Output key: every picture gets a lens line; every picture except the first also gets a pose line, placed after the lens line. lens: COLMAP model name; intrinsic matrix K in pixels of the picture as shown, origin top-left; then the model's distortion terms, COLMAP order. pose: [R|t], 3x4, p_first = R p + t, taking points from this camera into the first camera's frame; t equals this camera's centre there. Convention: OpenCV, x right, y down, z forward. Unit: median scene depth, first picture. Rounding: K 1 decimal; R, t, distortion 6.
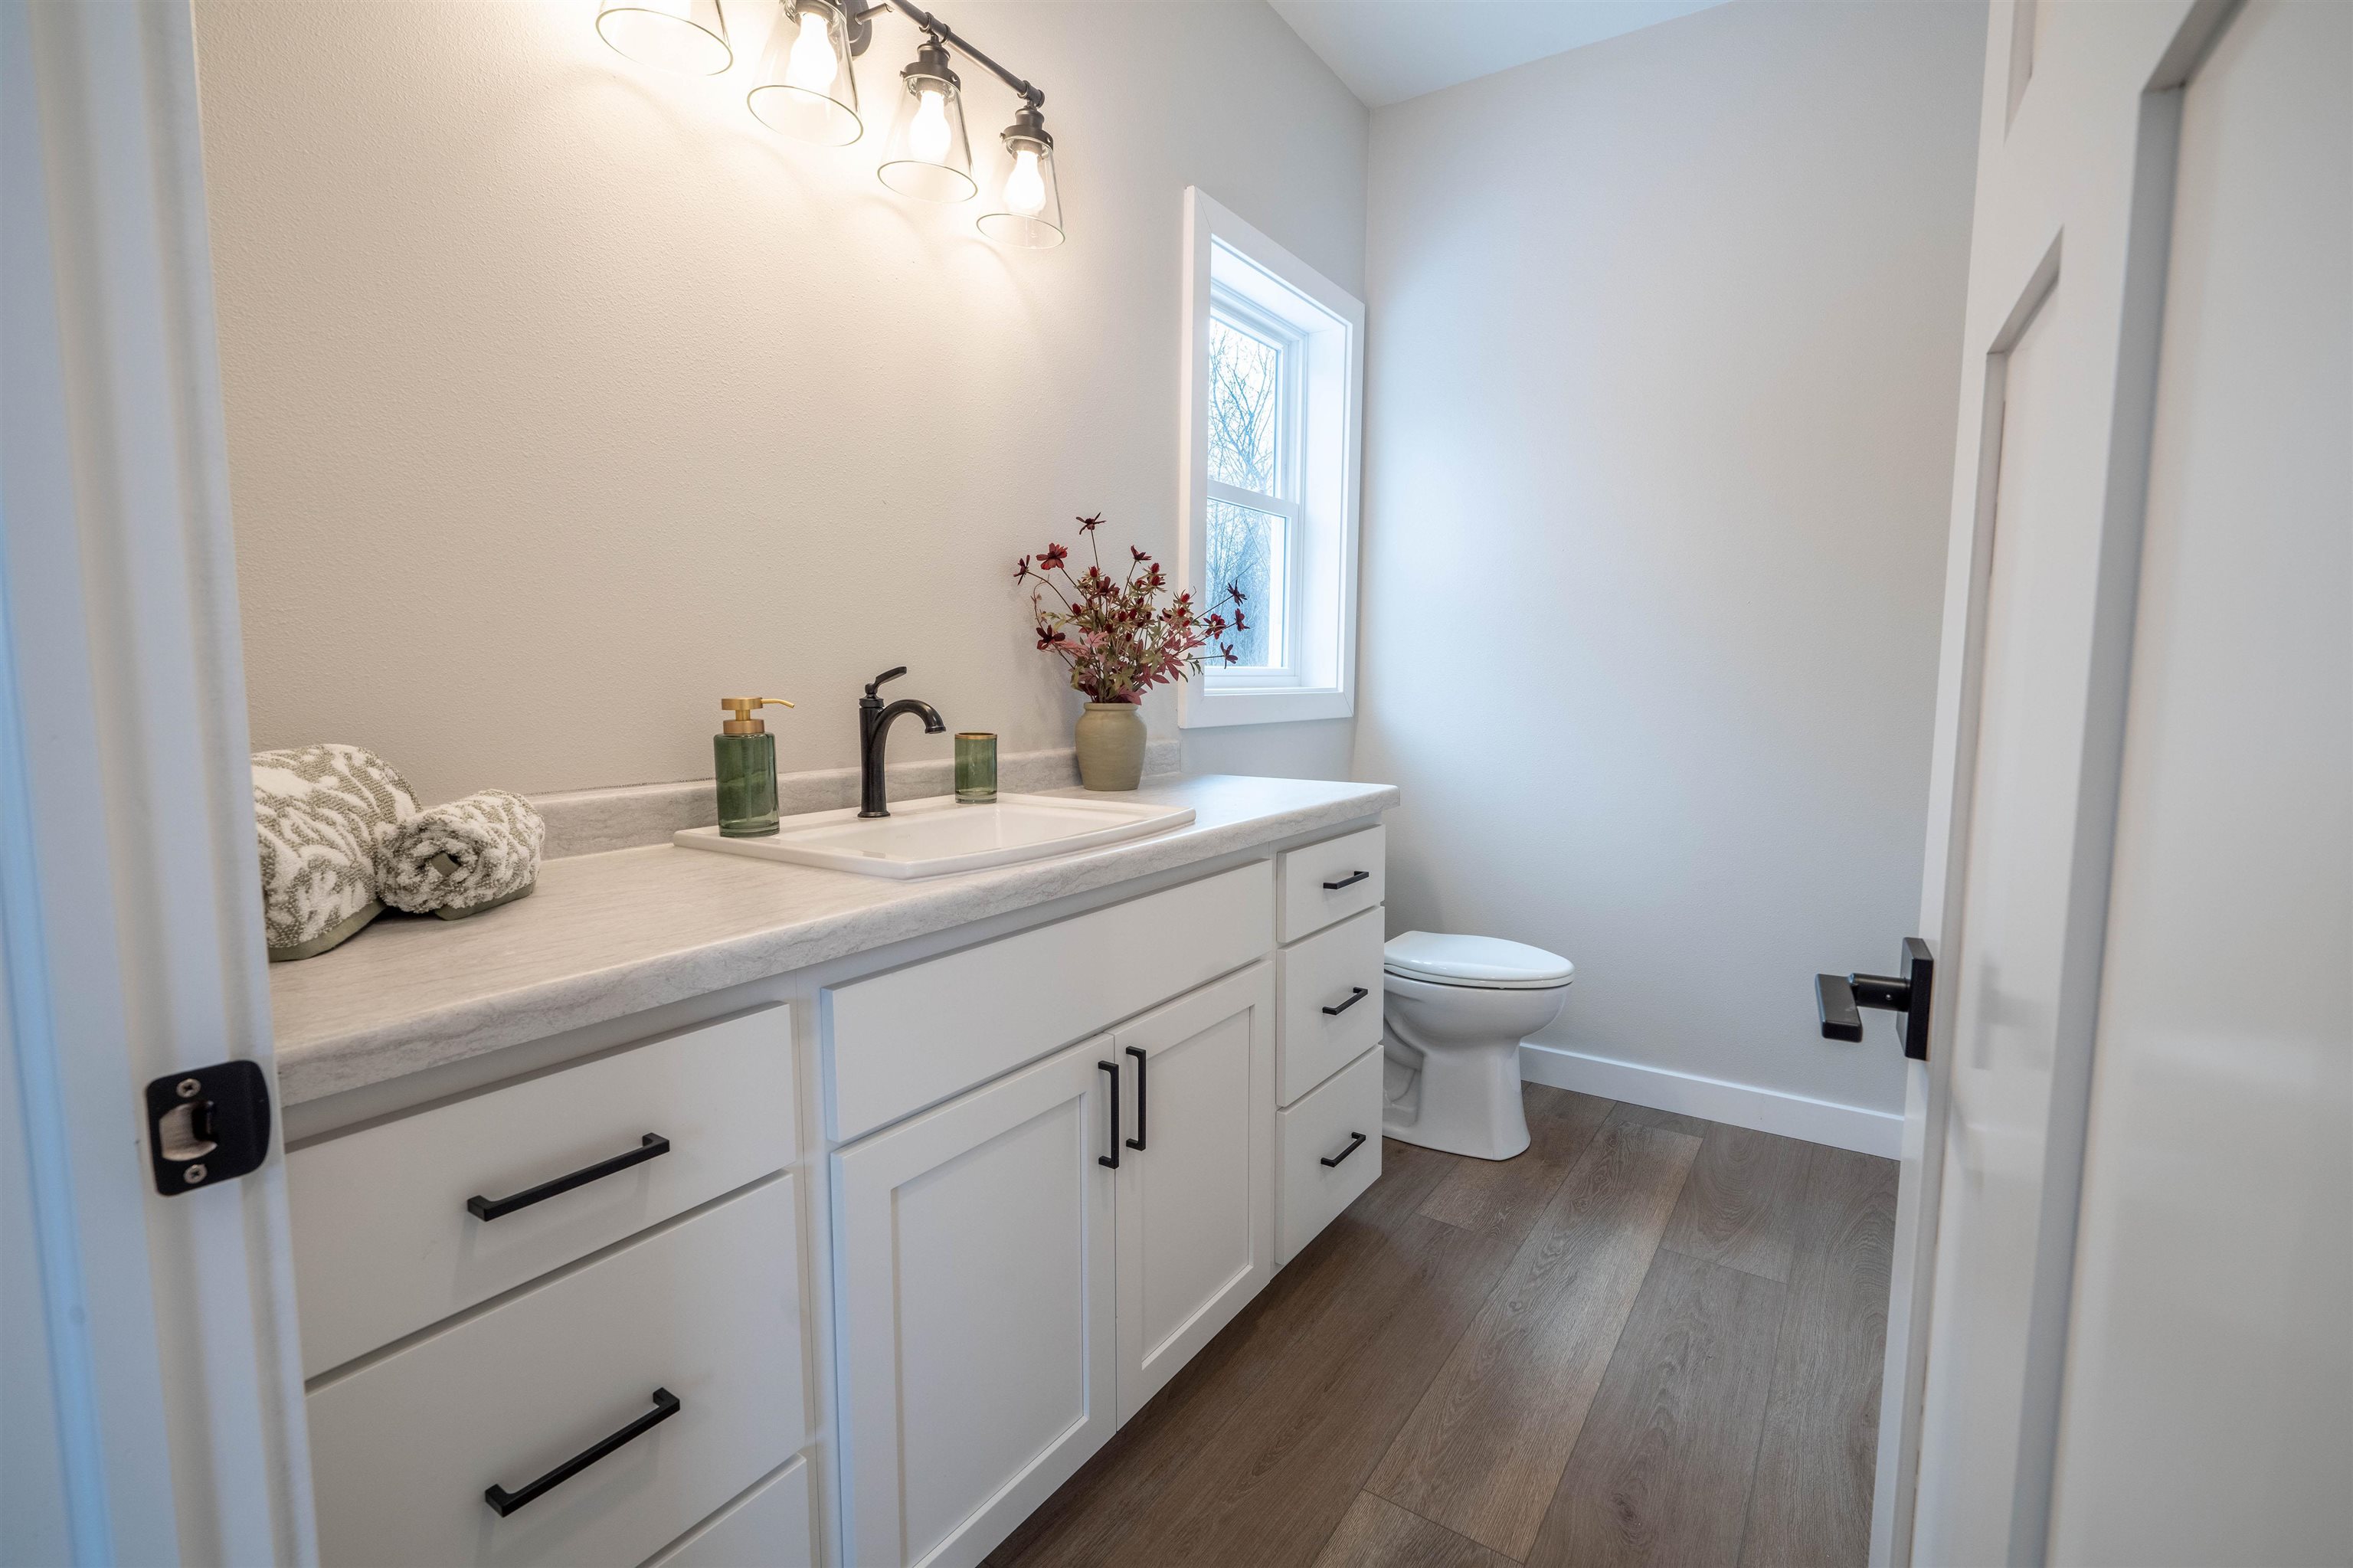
lens RADIAL K [[1062.7, 0, 1172.5], [0, 1062.7, 779.3], [0, 0, 1]] dist [-0.005221, 0.000979]
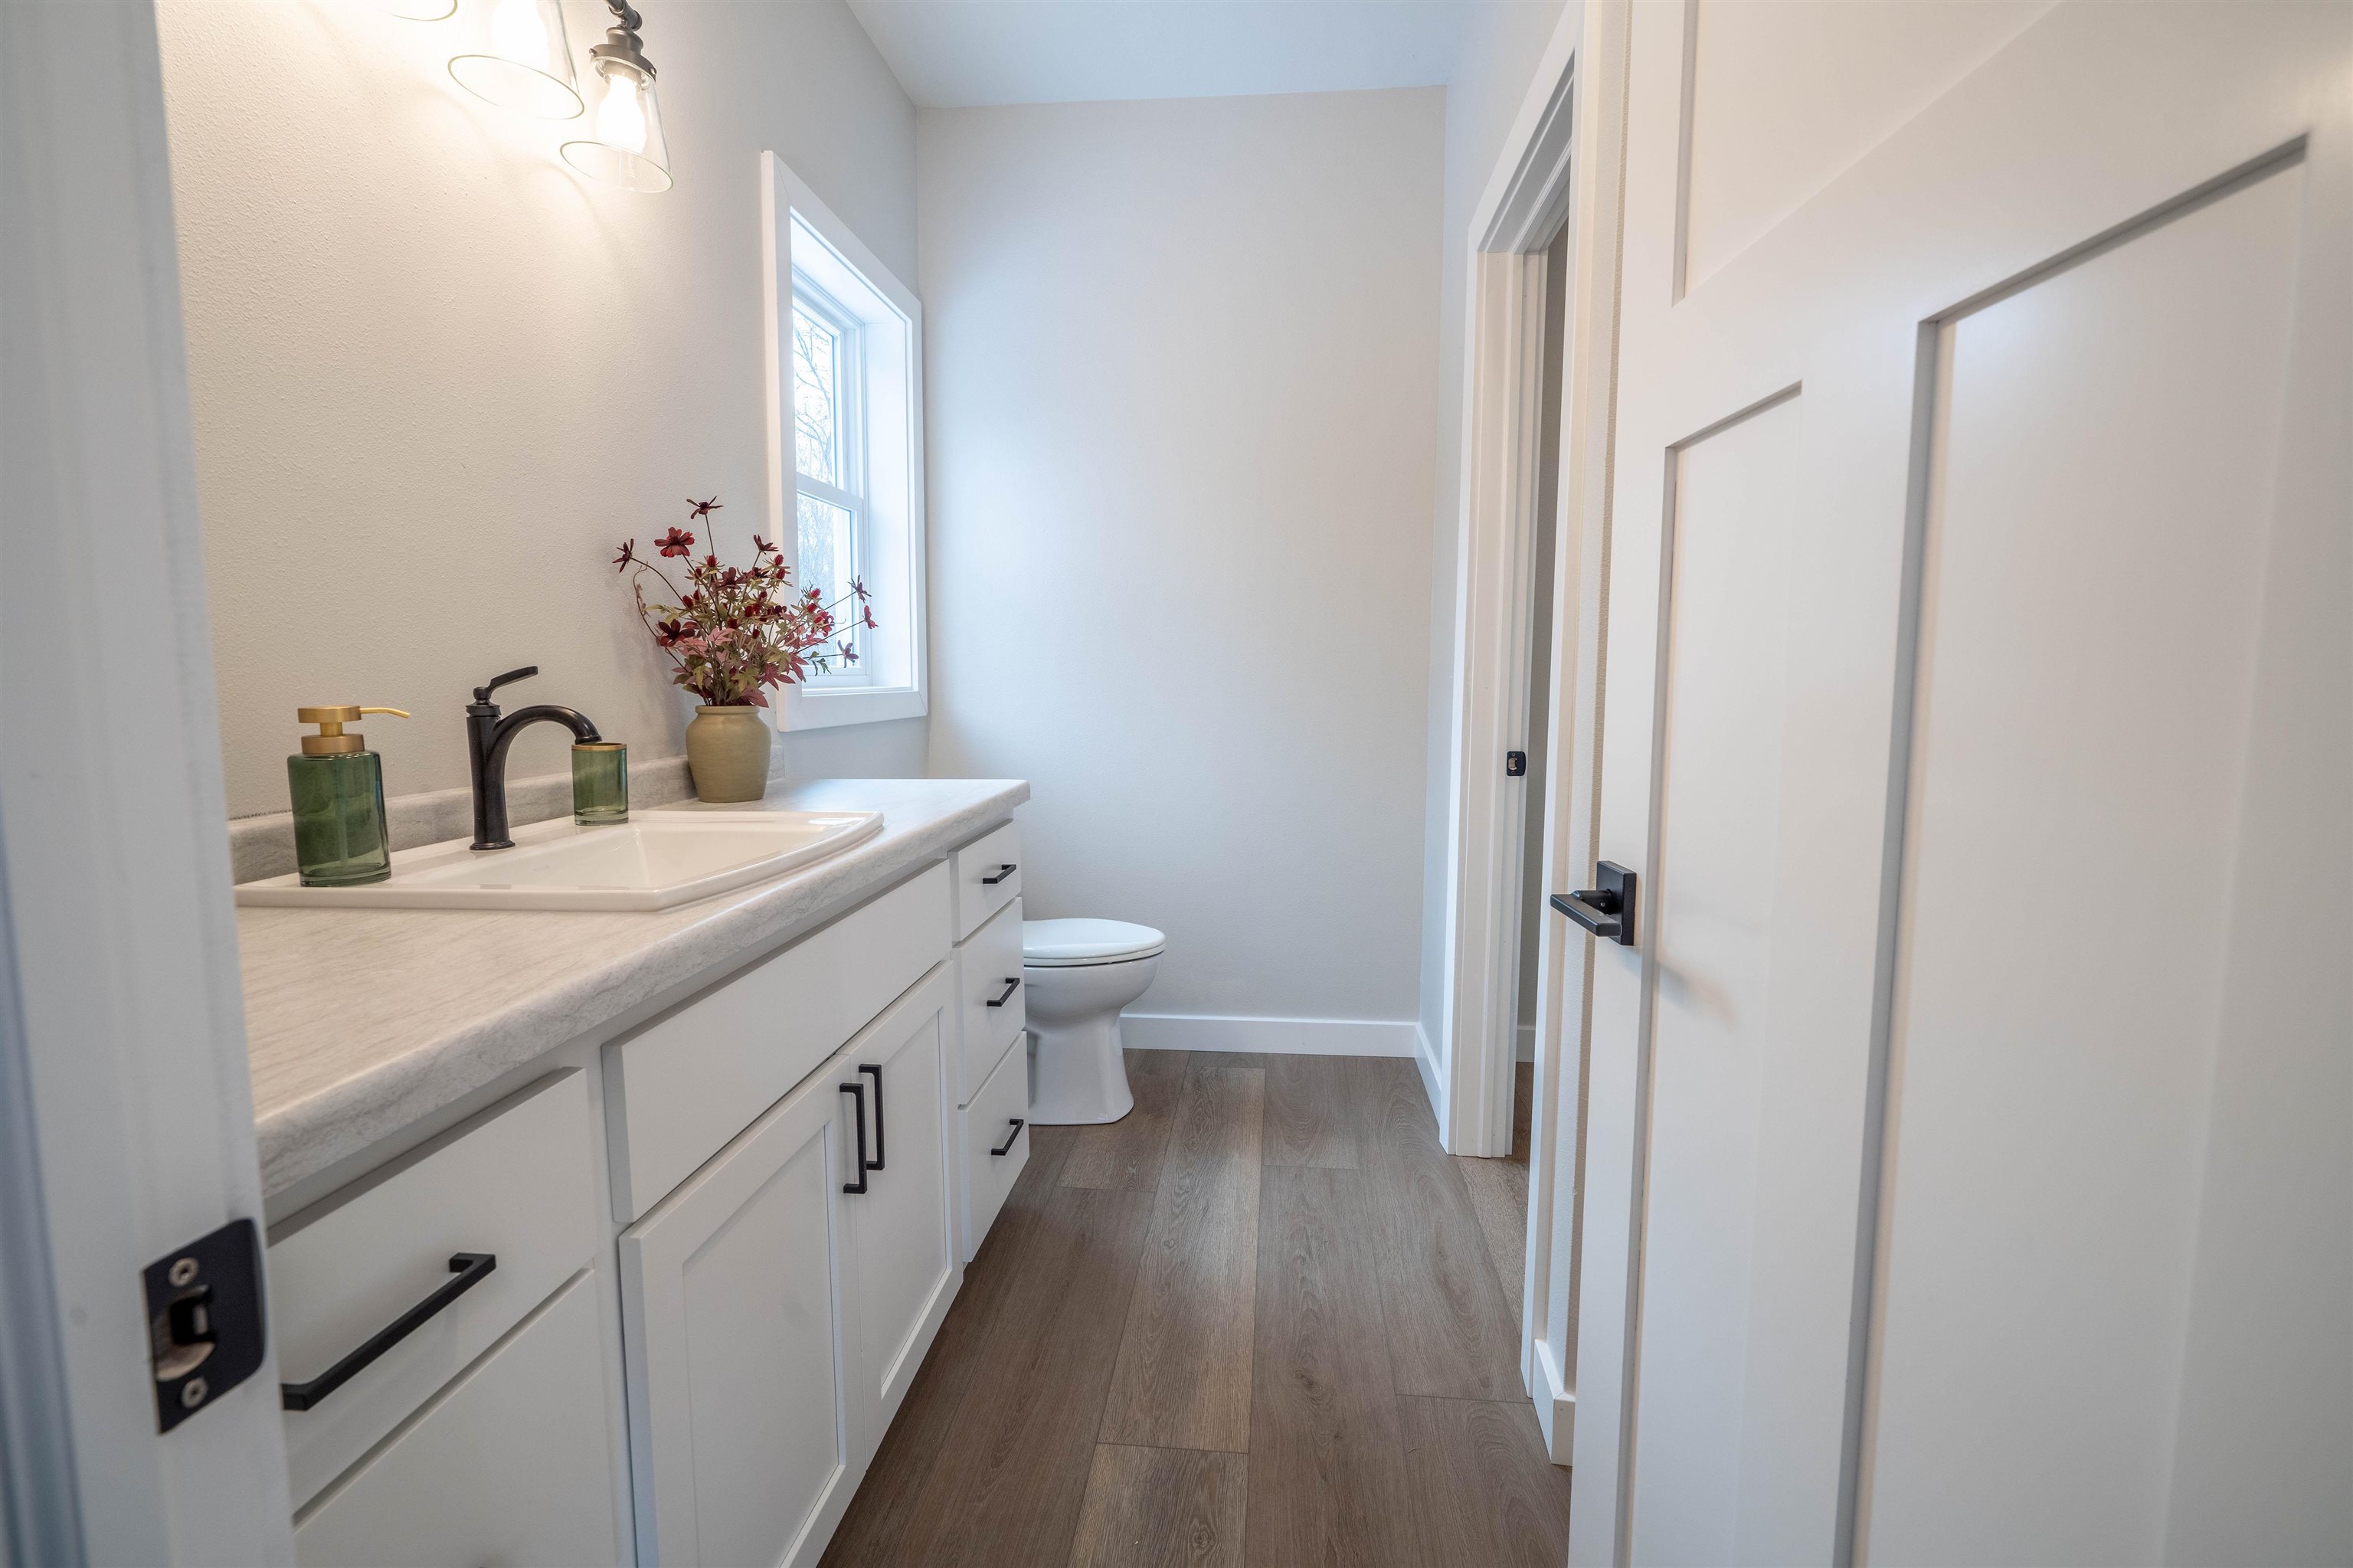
lens RADIAL K [[1062.7, 0, 1180.3], [0, 1062.7, 779.5], [0, 0, 1]] dist [-0.005221, 0.000979]
pose [[0.876300, -0.051808, 0.478972, -0.184073], [0.051143, 0.998587, 0.014443, -0.002291], [-0.479043, 0.011839, 0.877712, 0.019376]]
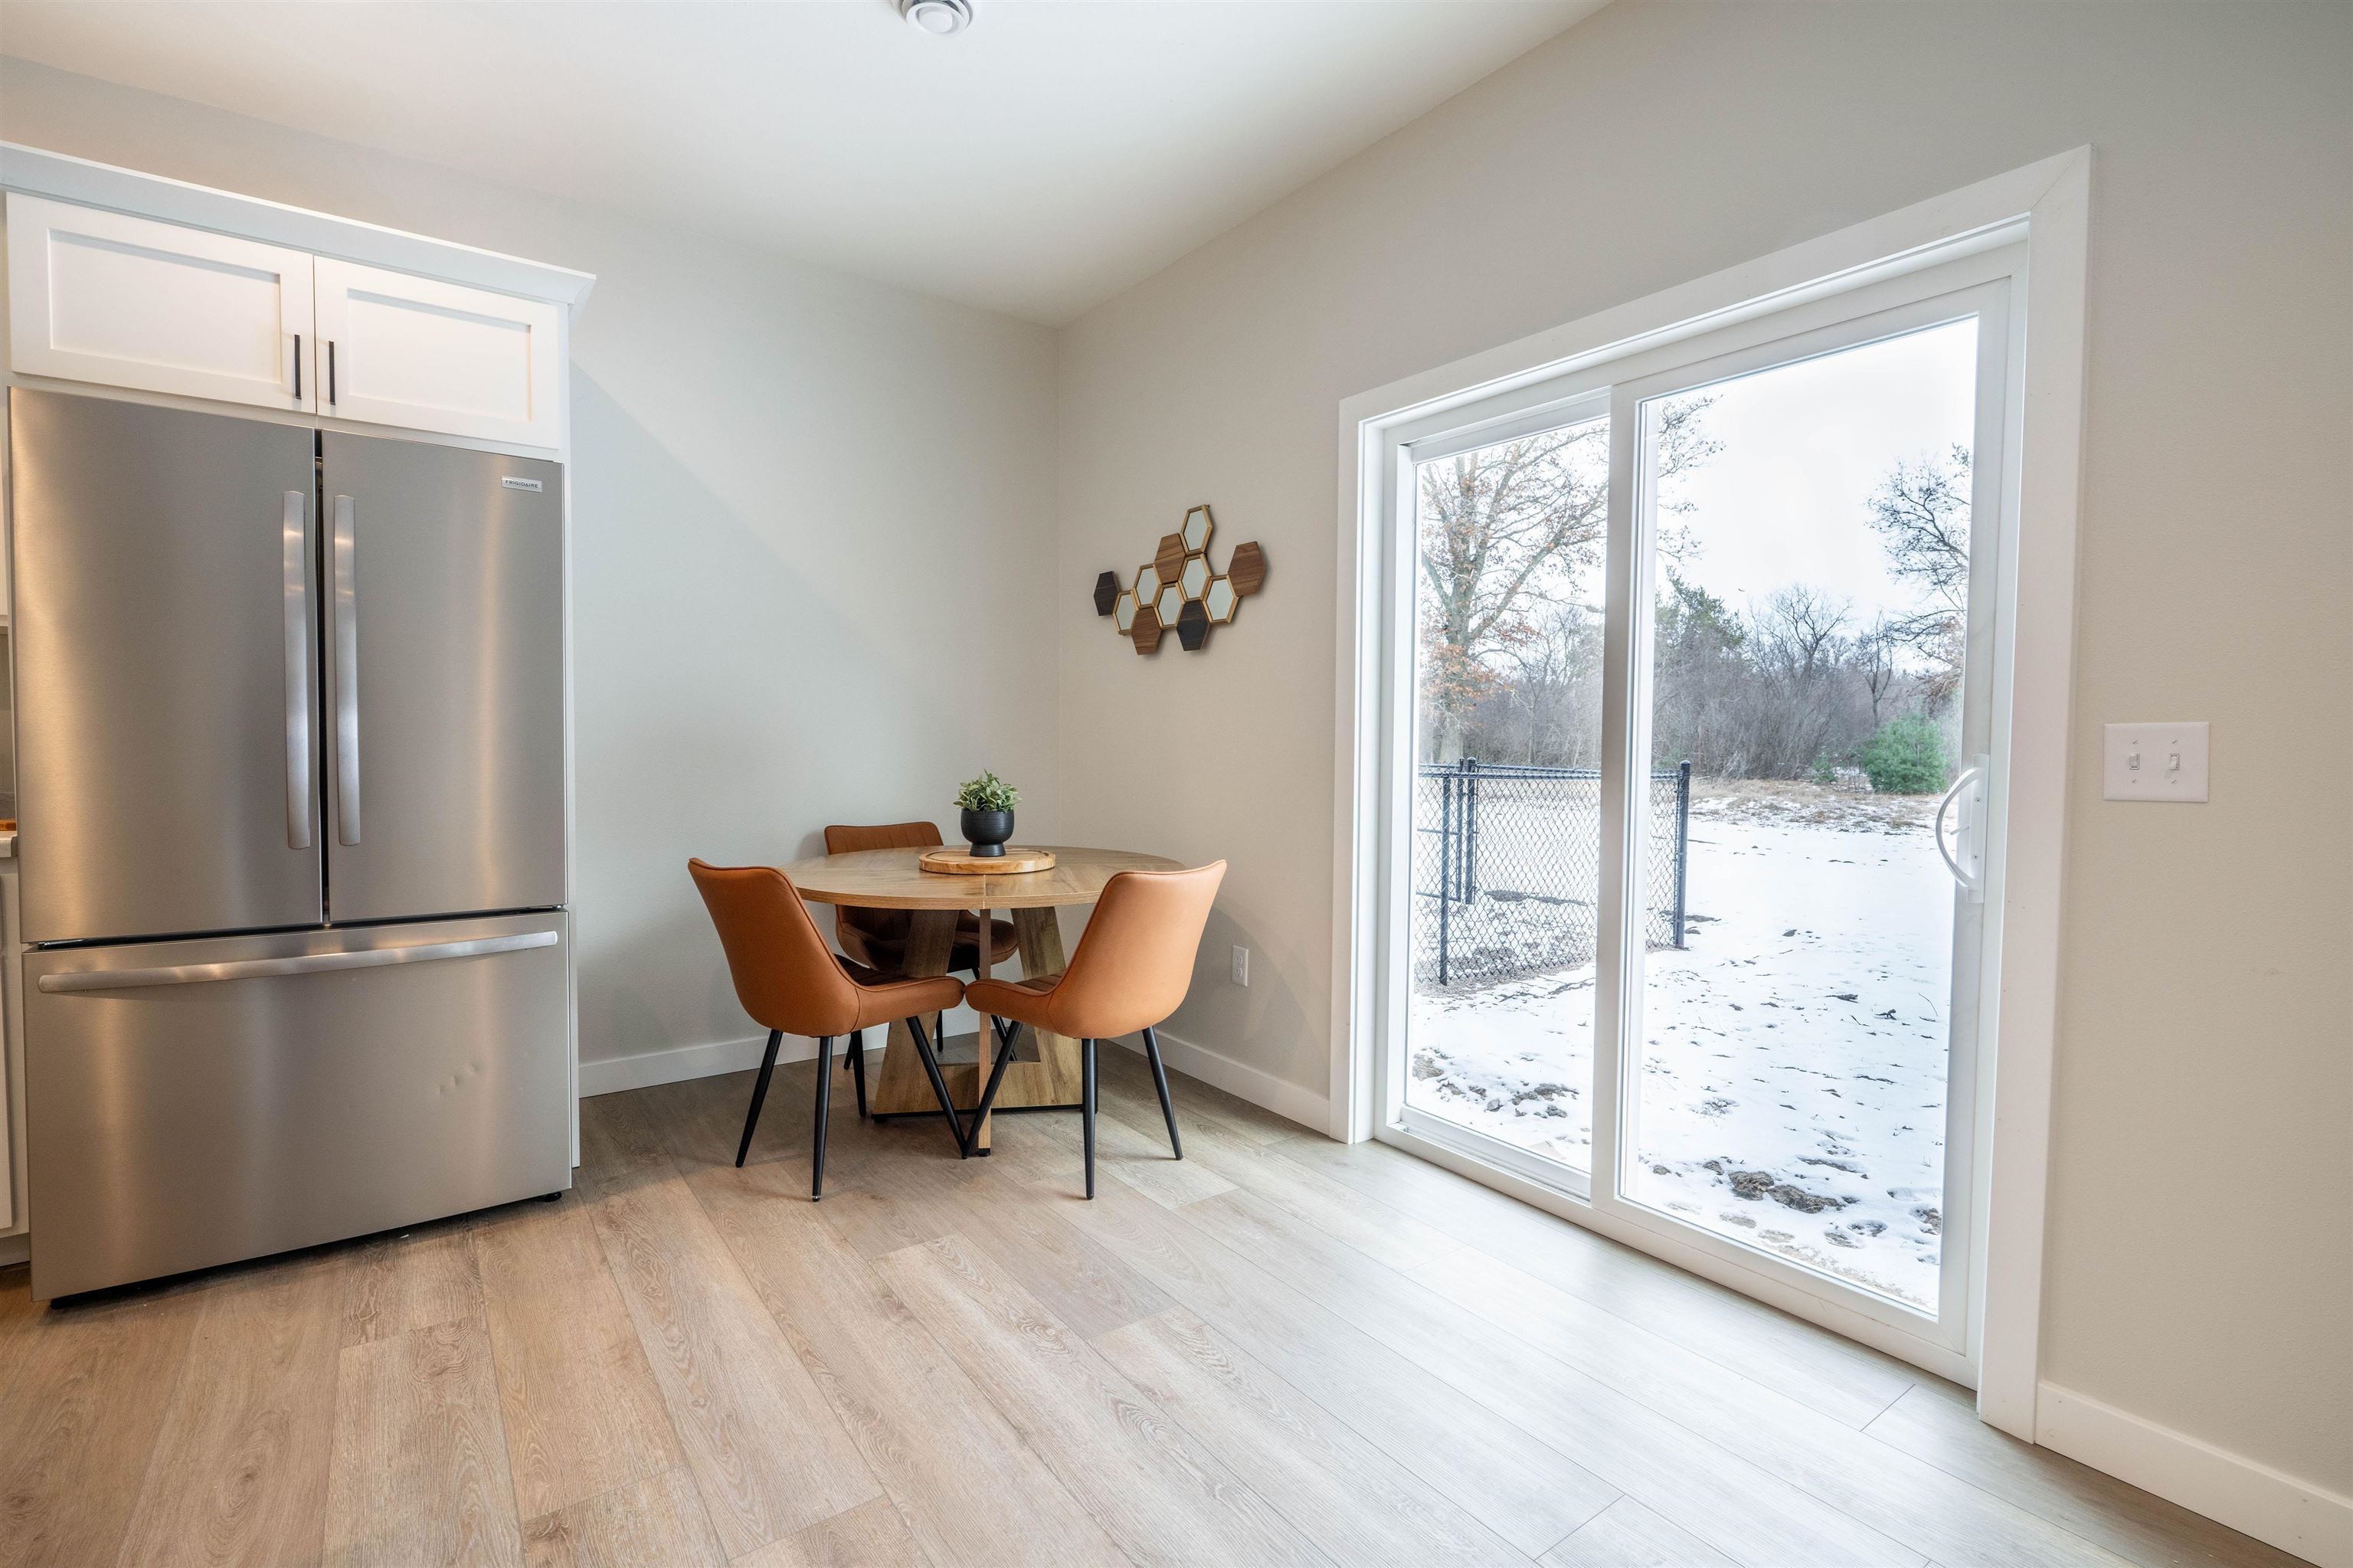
lens RADIAL K [[1062.7, 0, 1179.5], [0, 1062.7, 782.5], [0, 0, 1]] dist [-0.005221, 0.000979]
pose [[0.334050, -0.035608, 0.941883, -0.435085], [0.089726, 0.995949, 0.005829, -0.023265], [-0.938275, 0.082564, 0.335892, 0.251924]]
